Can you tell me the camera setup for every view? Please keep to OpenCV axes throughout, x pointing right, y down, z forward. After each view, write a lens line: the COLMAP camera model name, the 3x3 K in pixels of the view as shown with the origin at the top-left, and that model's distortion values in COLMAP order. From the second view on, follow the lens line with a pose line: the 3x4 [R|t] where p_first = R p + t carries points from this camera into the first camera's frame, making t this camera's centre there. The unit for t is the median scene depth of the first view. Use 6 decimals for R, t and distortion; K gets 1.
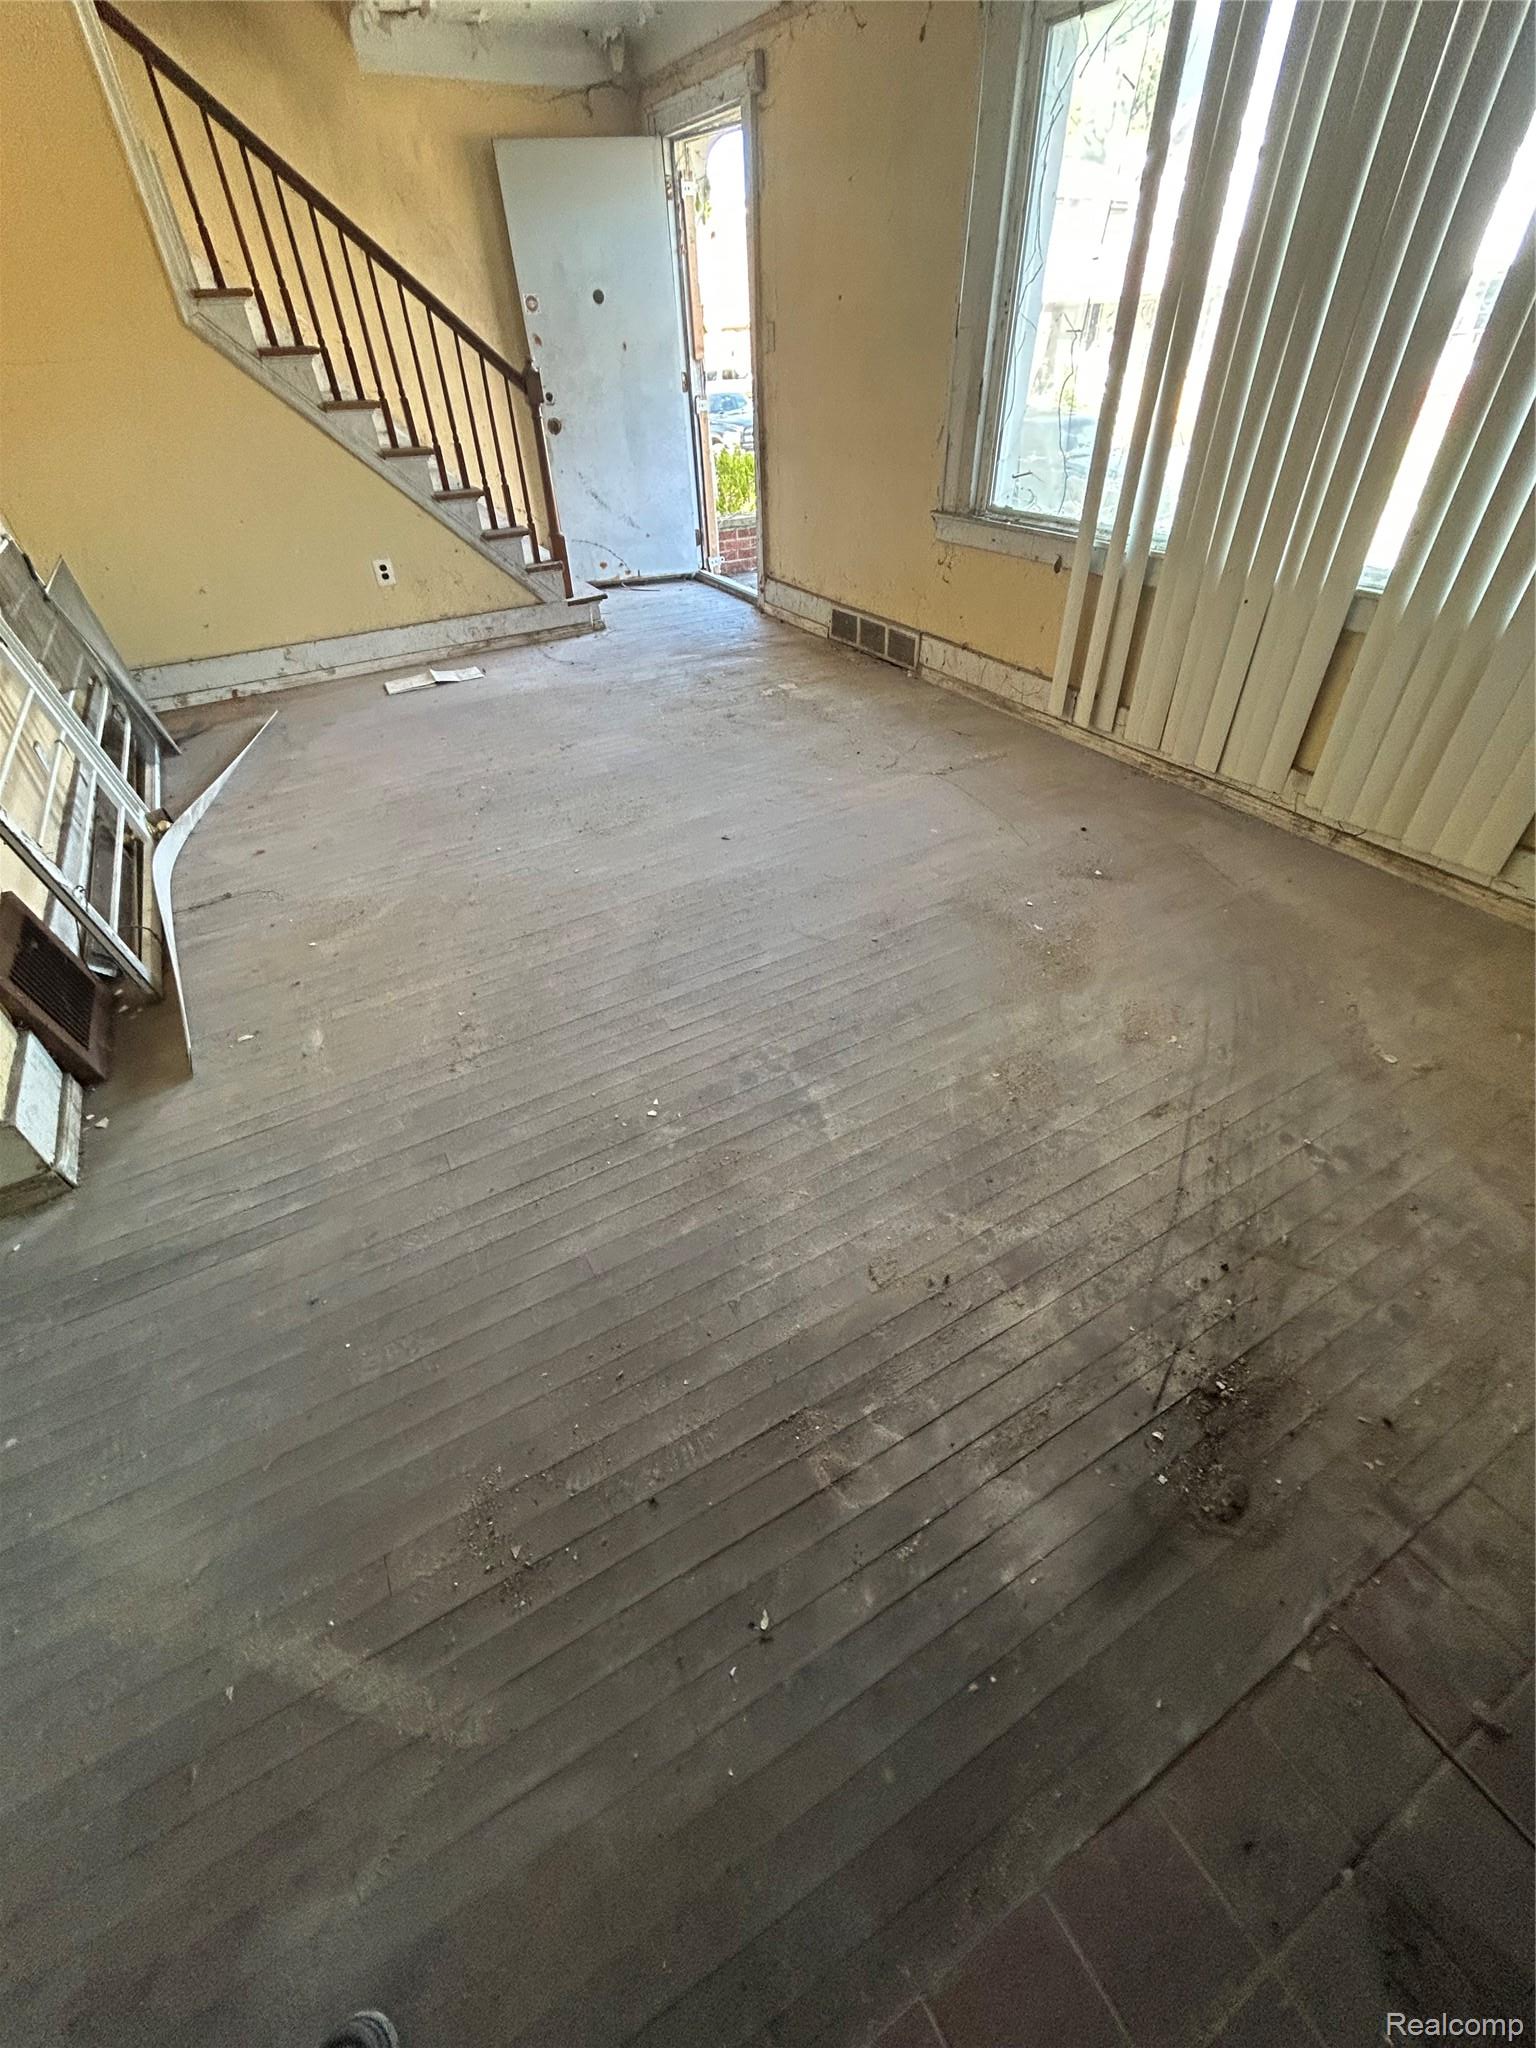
lens RADIAL K [[837.9, 0, 766.2], [0, 837.9, 1020.3], [0, 0, 1]] dist [-0.001460, 0.001615]
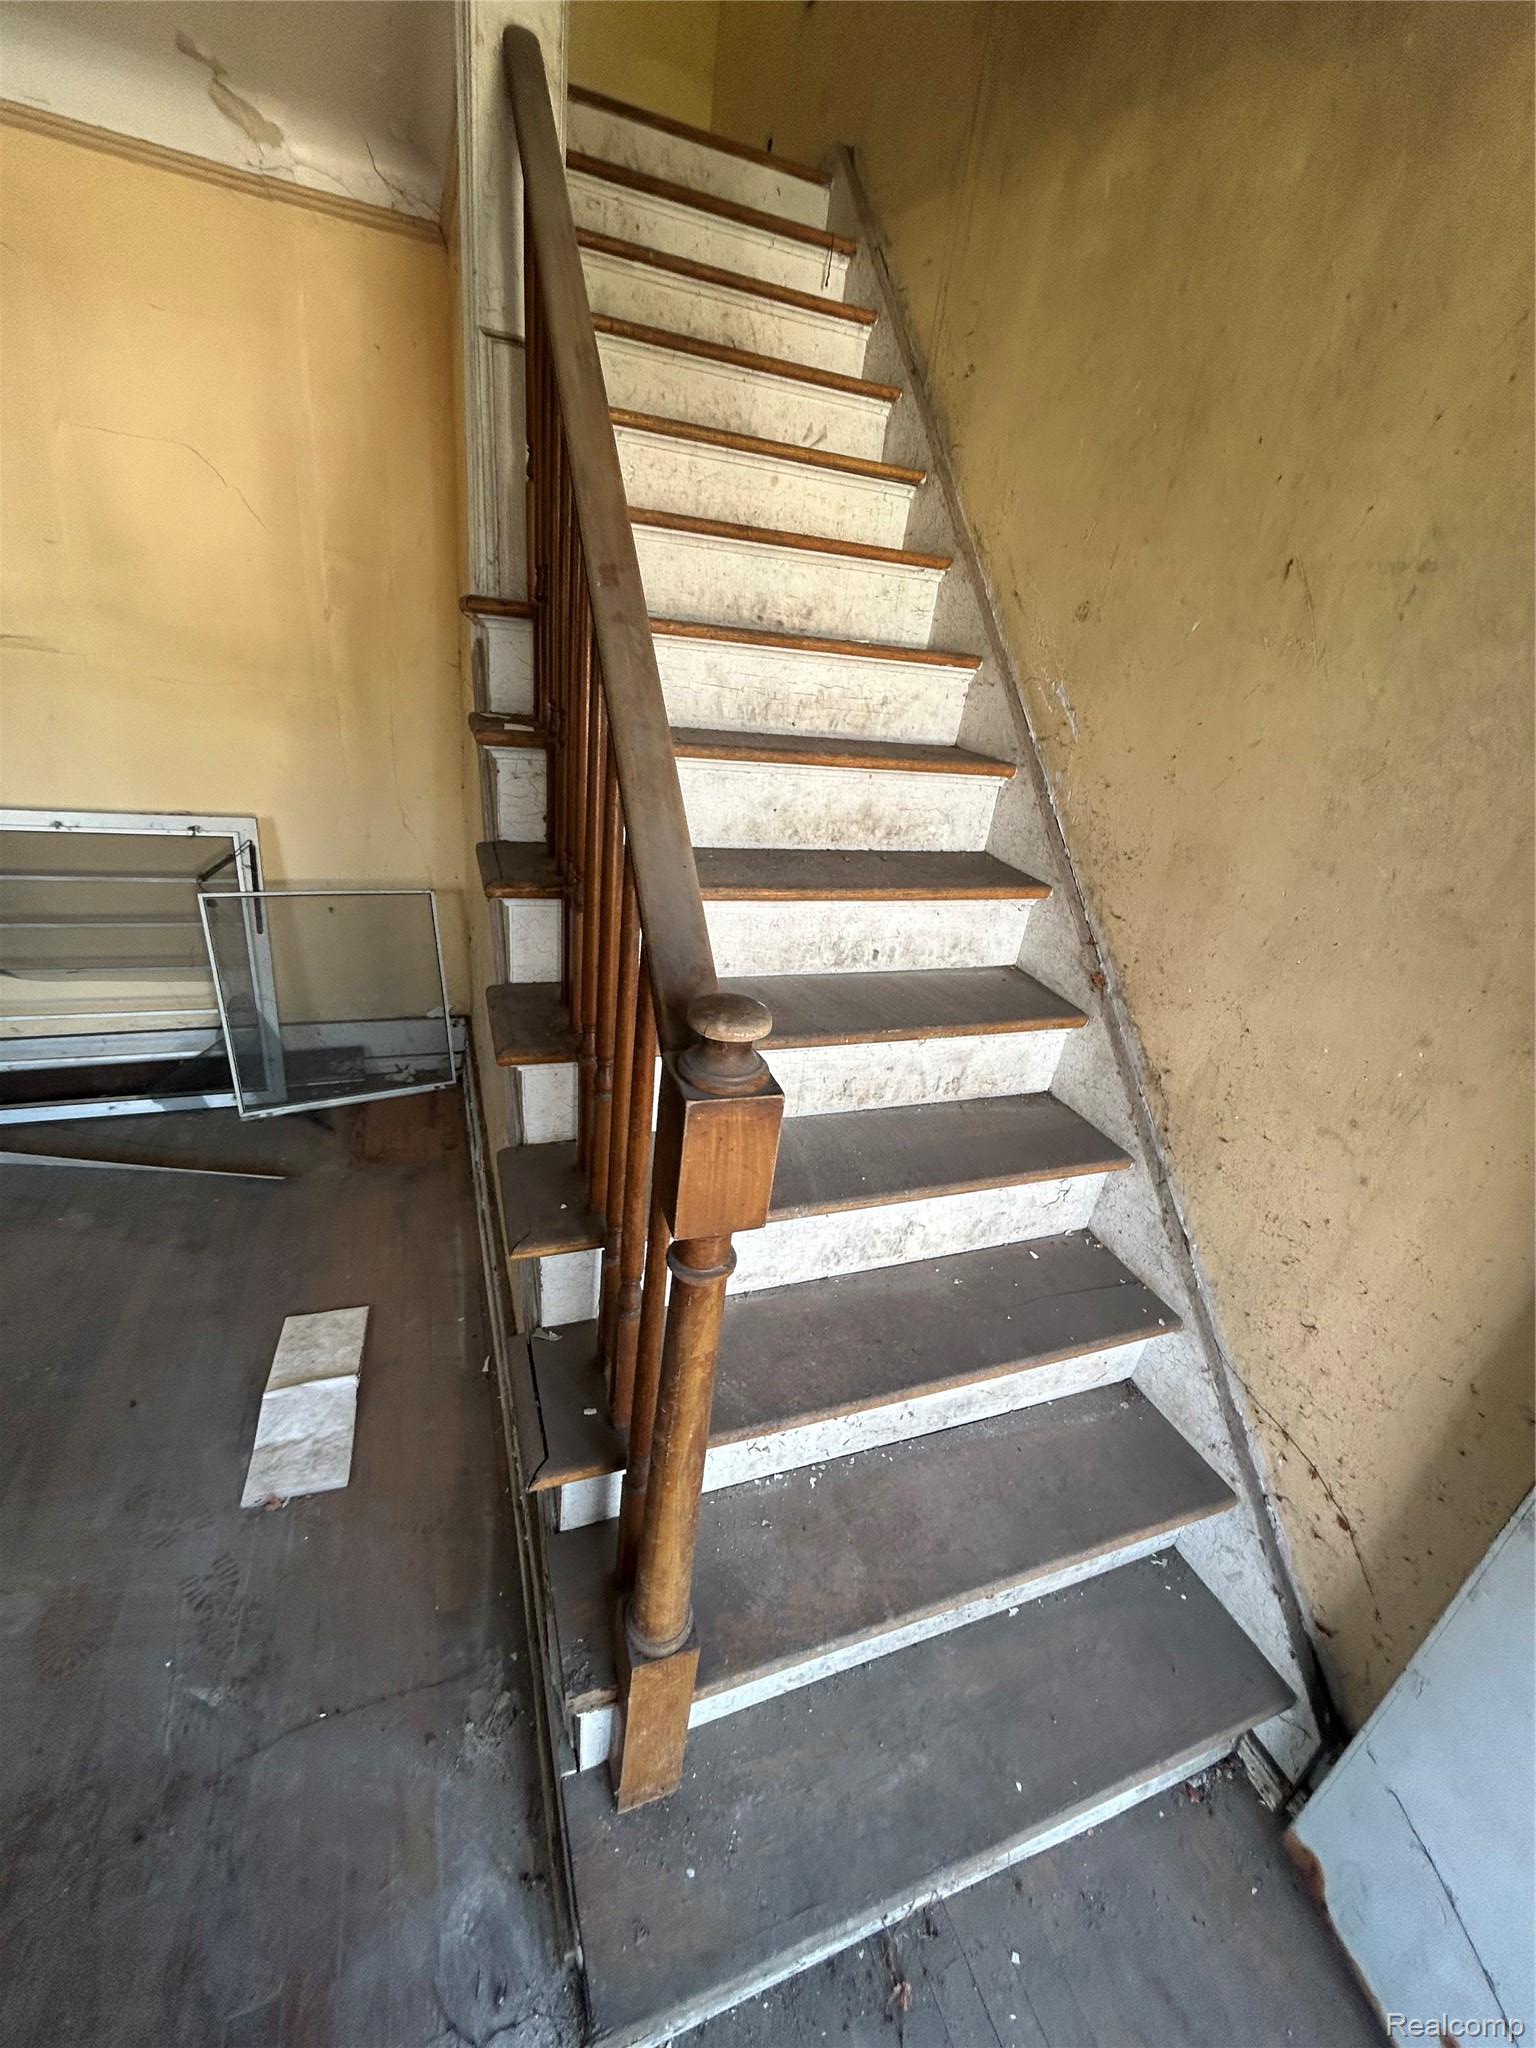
lens RADIAL K [[837.9, 0, 756.3], [0, 837.9, 1022.5], [0, 0, 1]] dist [-0.001460, 0.001615]
pose [[-0.159393, 0.421517, -0.892702, -0.207483], [-0.706590, 0.582796, 0.401347, -1.170420], [0.689438, 0.694747, 0.204946, 1.338440]]
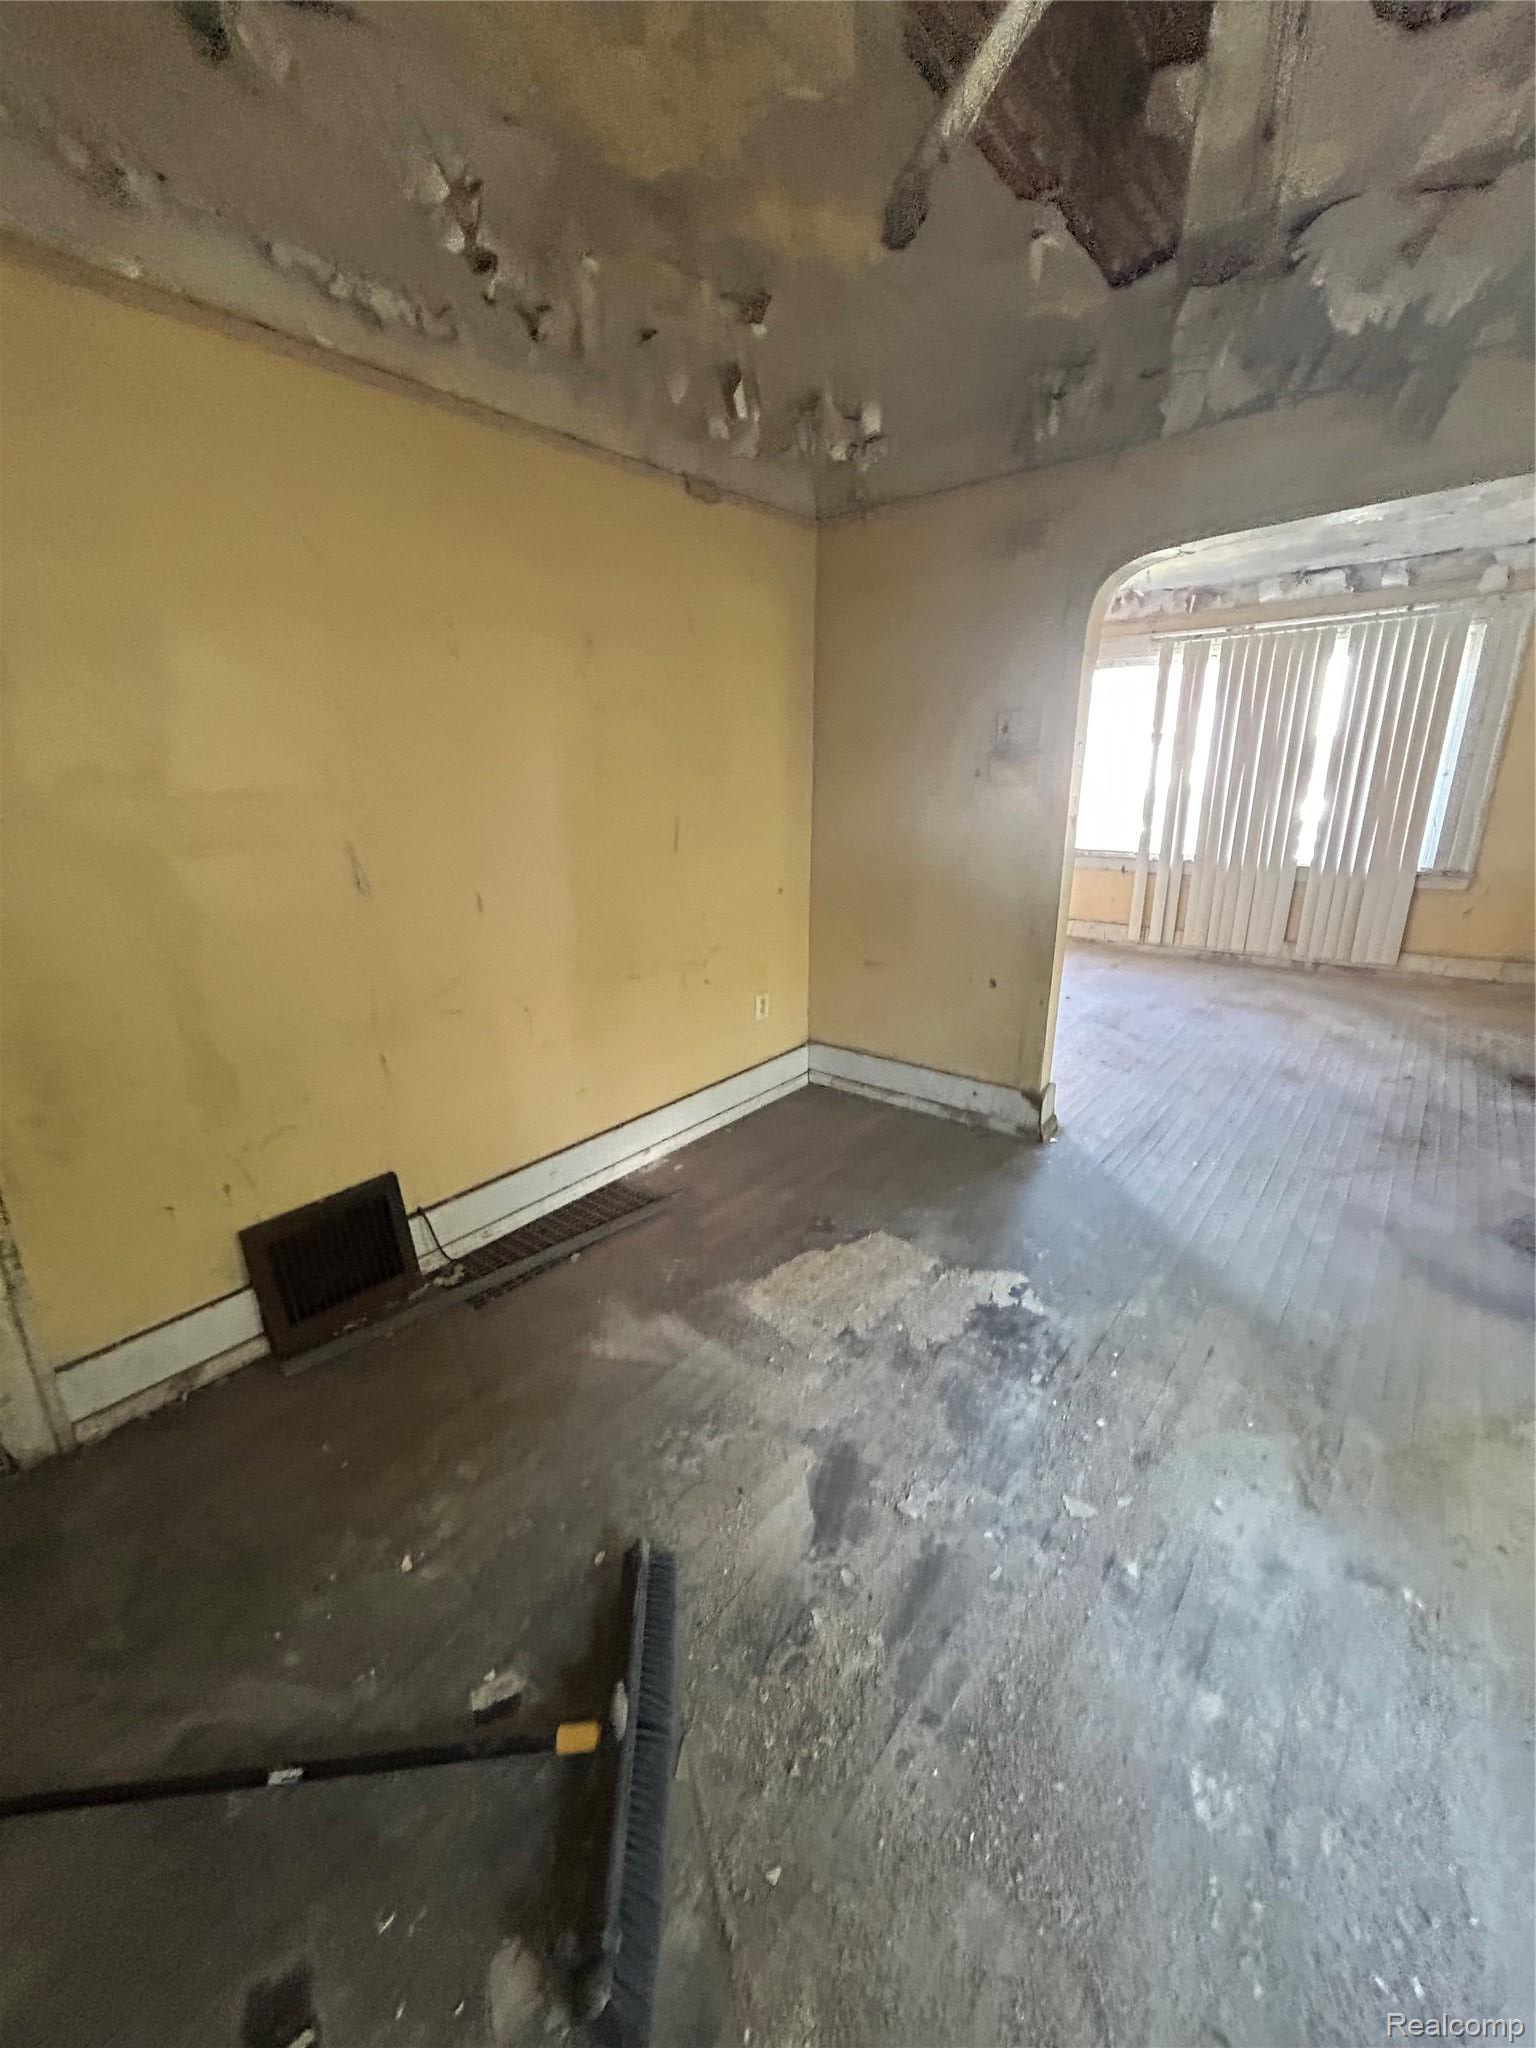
lens RADIAL K [[837.9, 0, 768.2], [0, 837.9, 1024.2], [0, 0, 1]] dist [-0.001460, 0.001615]
pose [[0.928576, -0.097382, 0.358138, -1.262942], [0.225680, 0.914222, -0.336551, 0.290446], [-0.294644, 0.393338, 0.870902, -0.368424]]
